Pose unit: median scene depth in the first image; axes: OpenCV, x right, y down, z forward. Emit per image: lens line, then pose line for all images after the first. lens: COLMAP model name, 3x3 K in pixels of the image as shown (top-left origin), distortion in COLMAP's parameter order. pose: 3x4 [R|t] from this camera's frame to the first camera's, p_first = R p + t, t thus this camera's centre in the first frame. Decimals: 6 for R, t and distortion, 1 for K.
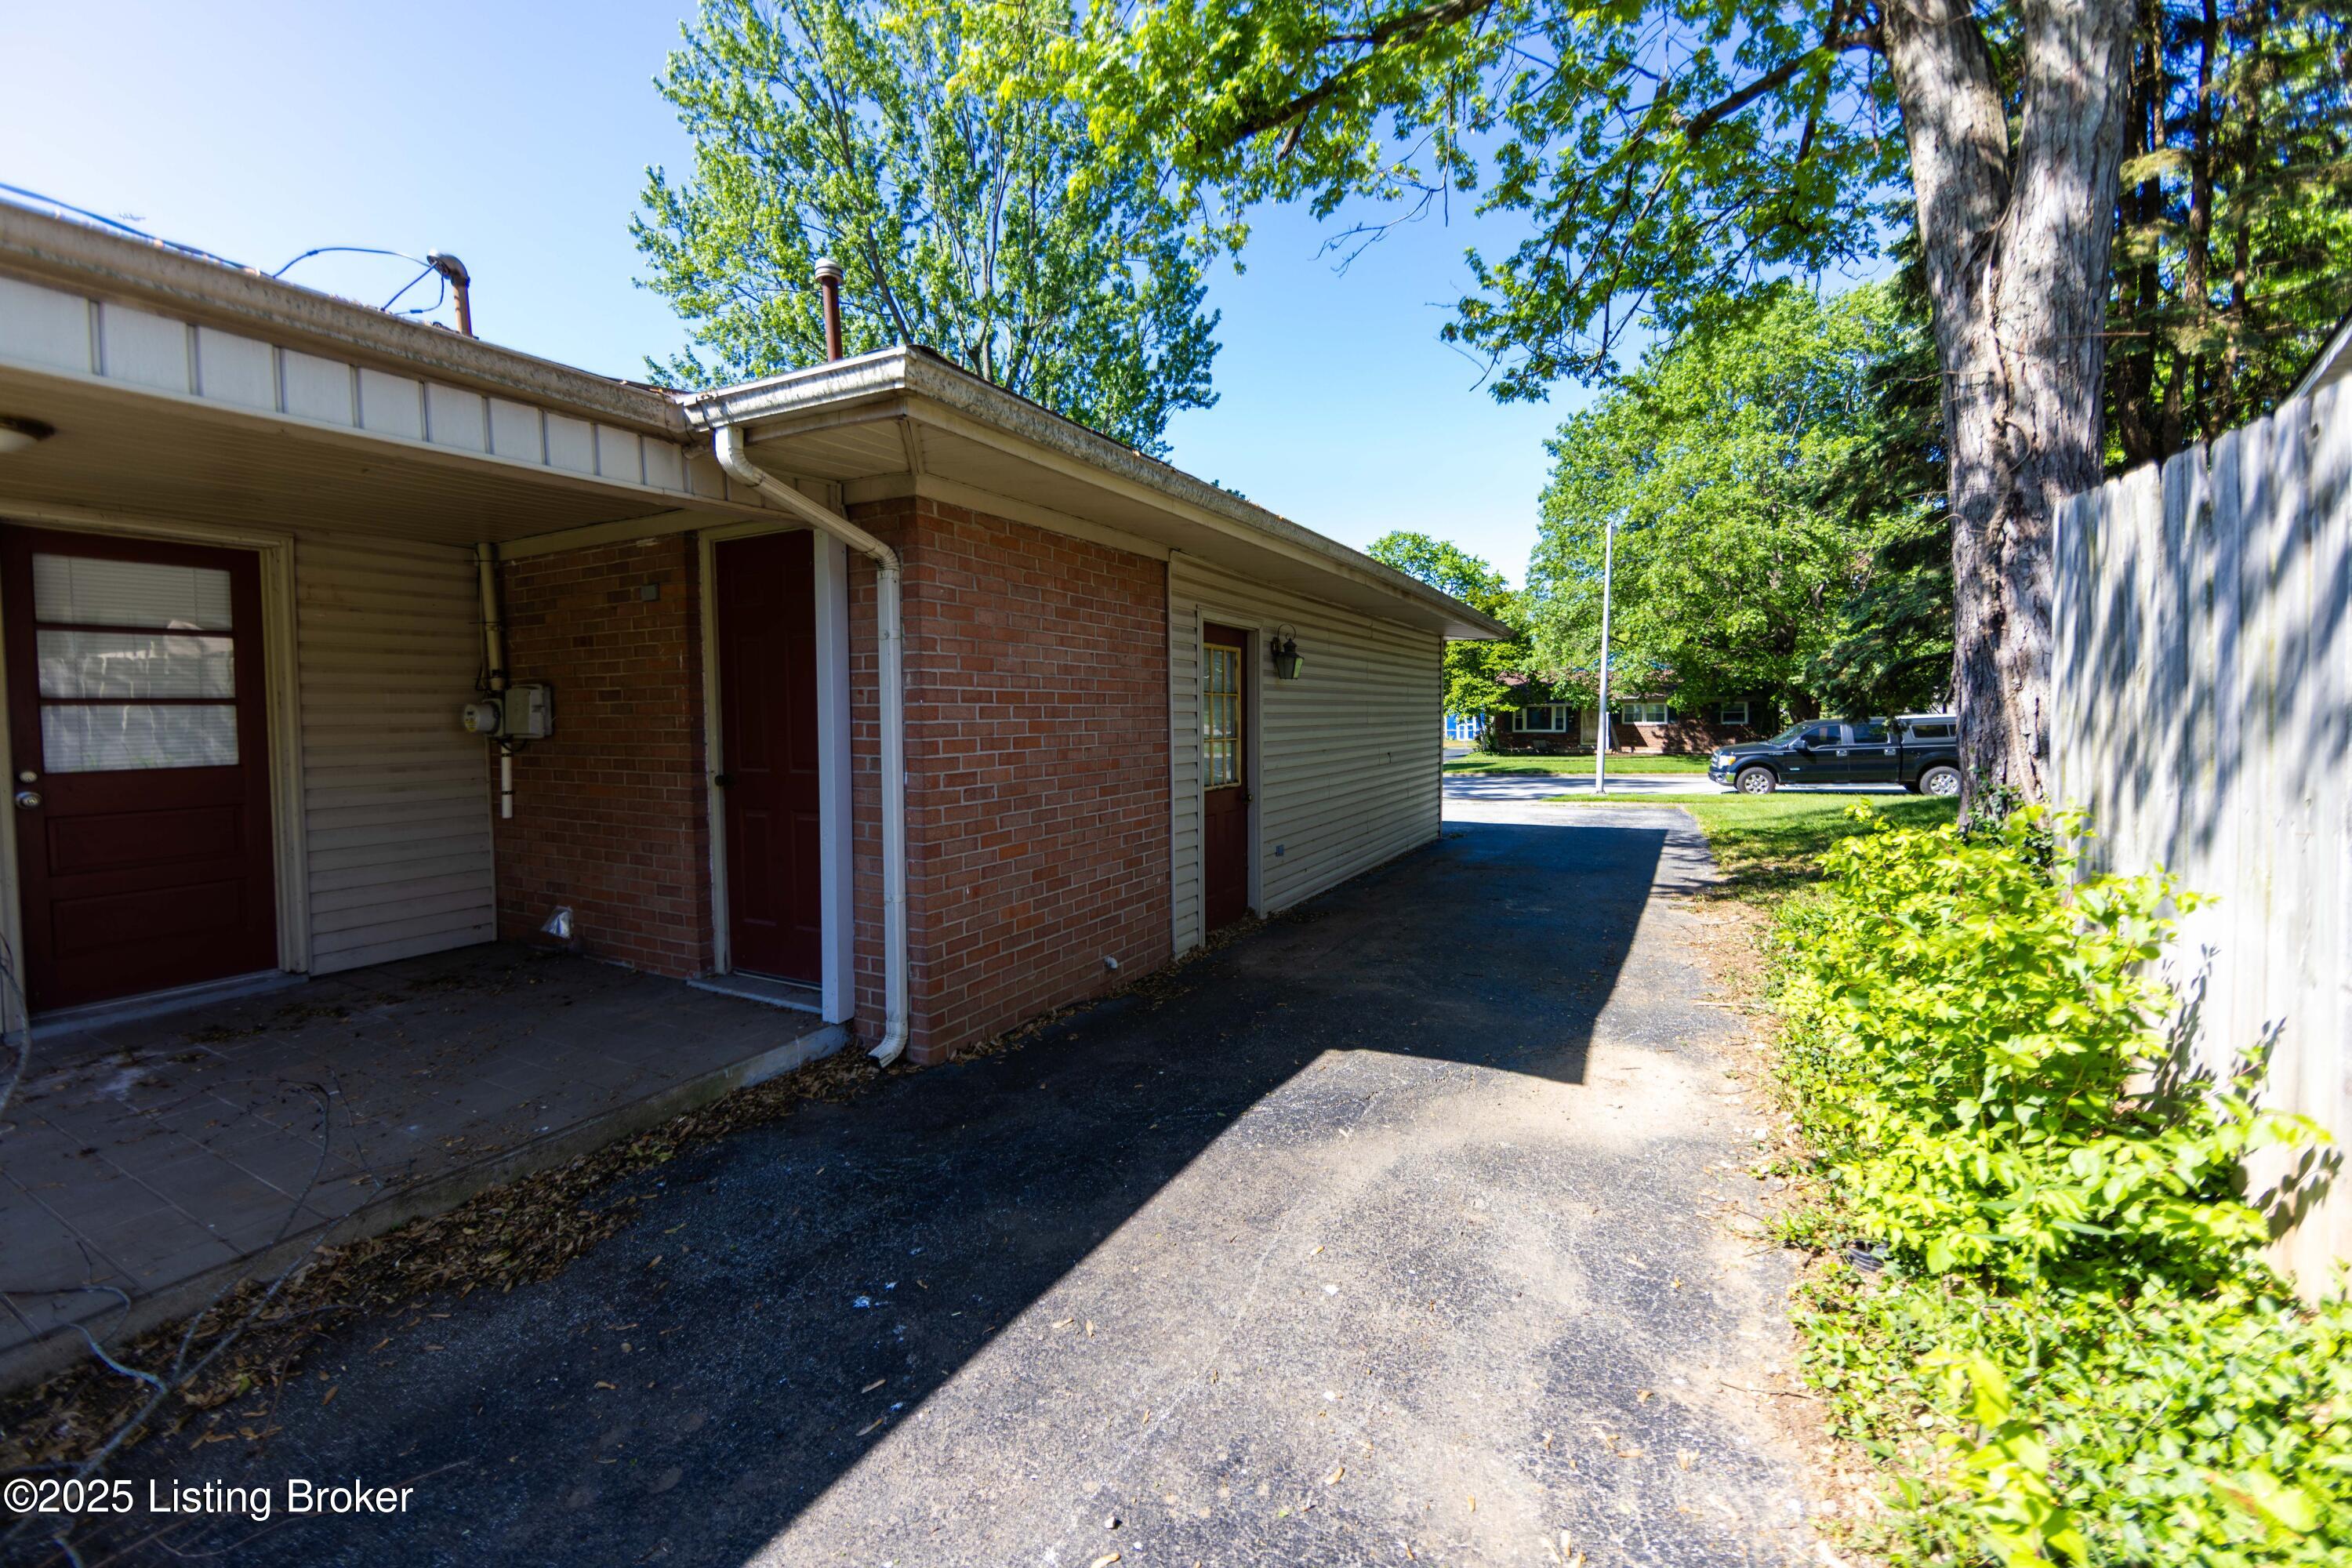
lens RADIAL K [[918.8, 0, 1185.3], [0, 918.8, 781.7], [0, 0, 1]] dist [-0.002071, 0.000124]
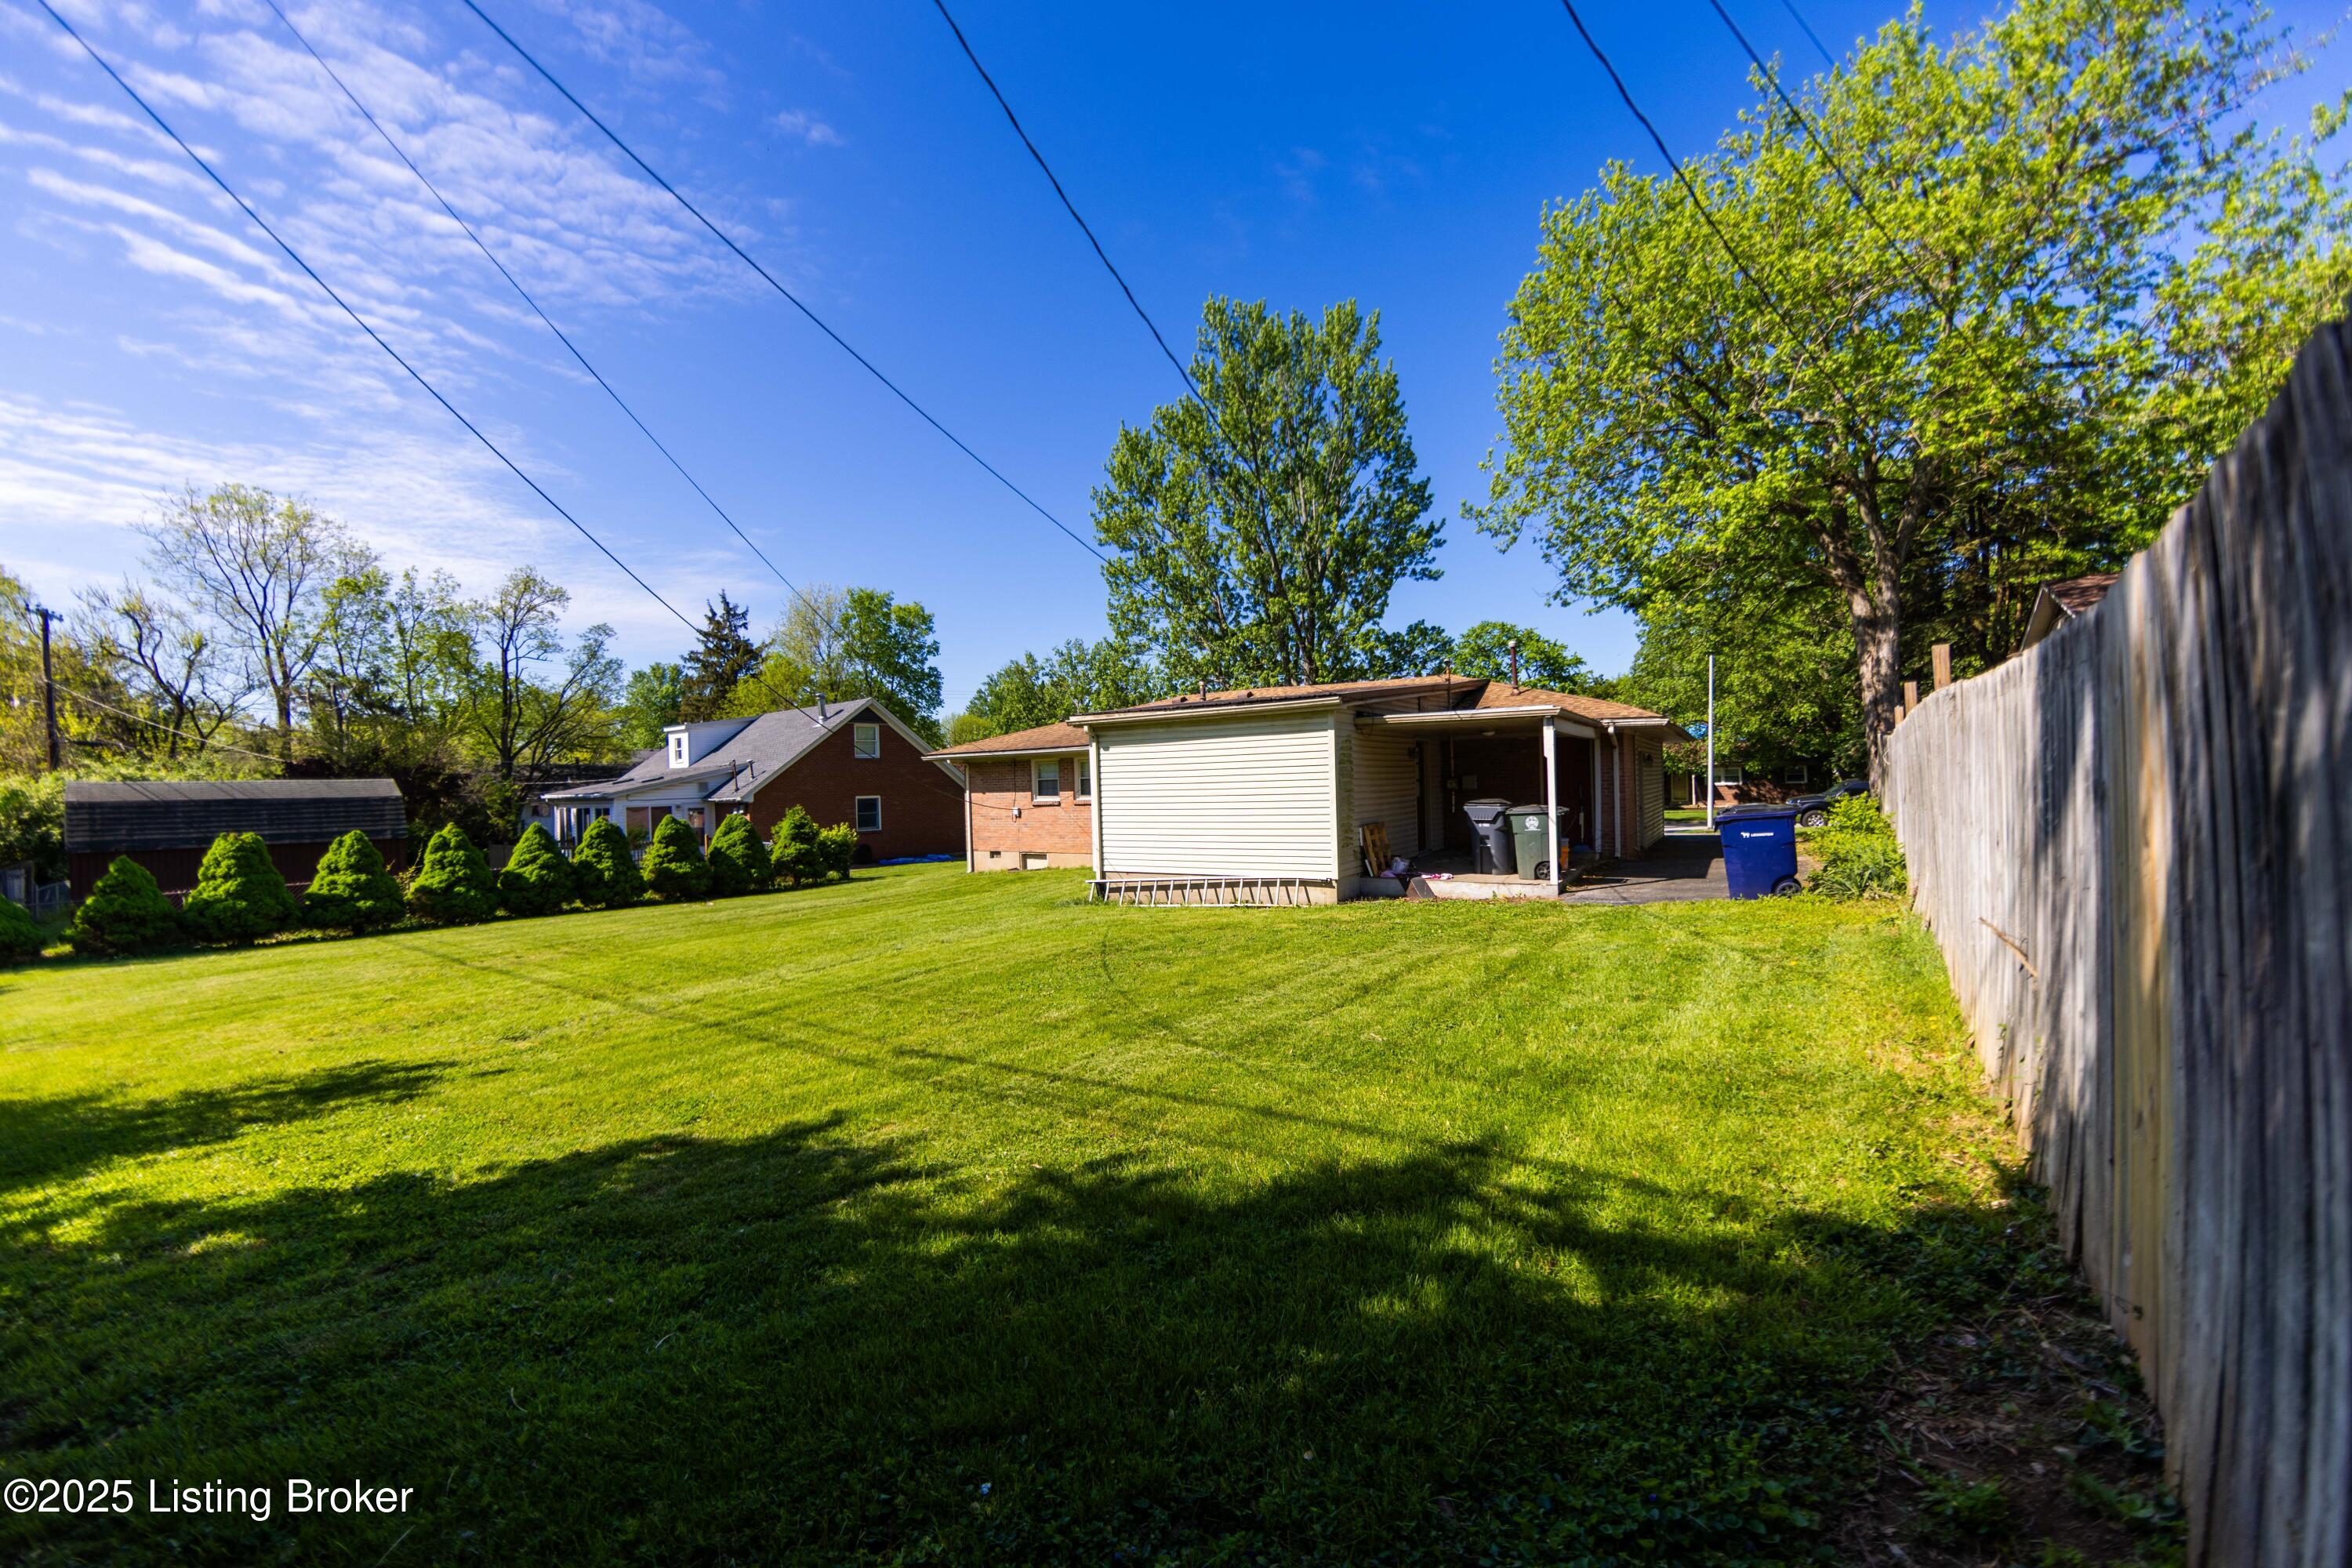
lens RADIAL K [[918.8, 0, 1185.3], [0, 918.8, 781.7], [0, 0, 1]] dist [-0.002071, 0.000124]
pose [[0.999231, -0.014523, -0.036428, -0.297206], [0.012007, 0.997589, -0.068355, 0.021672], [0.037332, 0.067865, 0.996996, -0.447446]]
